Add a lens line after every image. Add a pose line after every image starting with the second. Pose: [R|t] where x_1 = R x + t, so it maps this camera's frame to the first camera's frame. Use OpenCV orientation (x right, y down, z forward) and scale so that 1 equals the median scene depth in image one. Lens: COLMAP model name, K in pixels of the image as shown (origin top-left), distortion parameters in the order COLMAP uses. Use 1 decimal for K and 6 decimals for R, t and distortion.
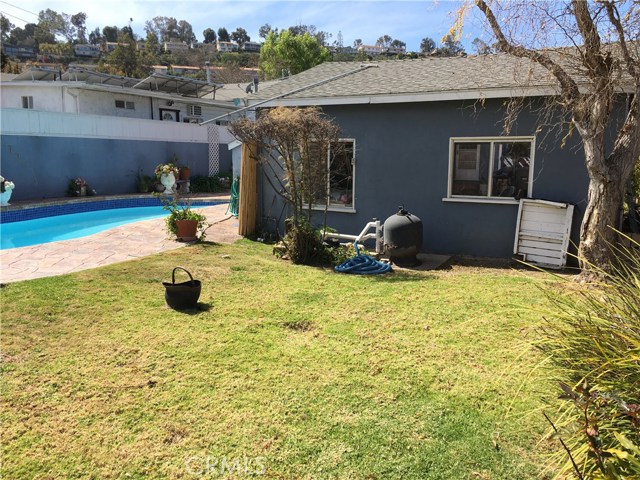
lens RADIAL K [[544.4, 0, 317.9], [0, 544.4, 236.1], [0, 0, 1]] dist [0.067065, -0.098002]
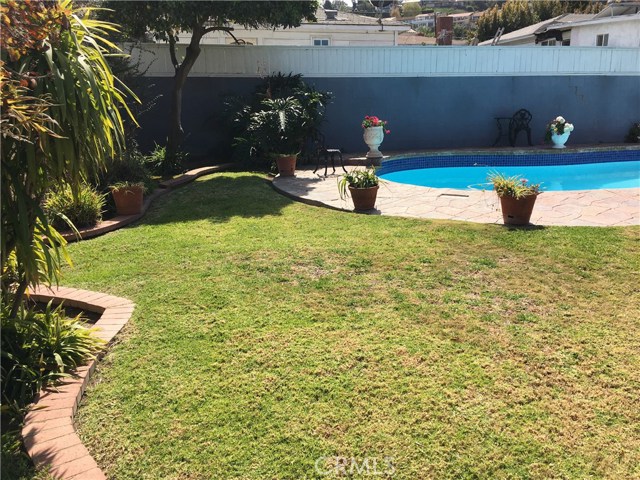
lens RADIAL K [[544.4, 0, 319.5], [0, 544.4, 236.8], [0, 0, 1]] dist [0.067065, -0.098002]
pose [[0.599023, 0.185759, -0.778887, -0.071590], [-0.108817, 0.982580, 0.150650, 0.003771], [0.793303, -0.005487, 0.608802, 0.139537]]
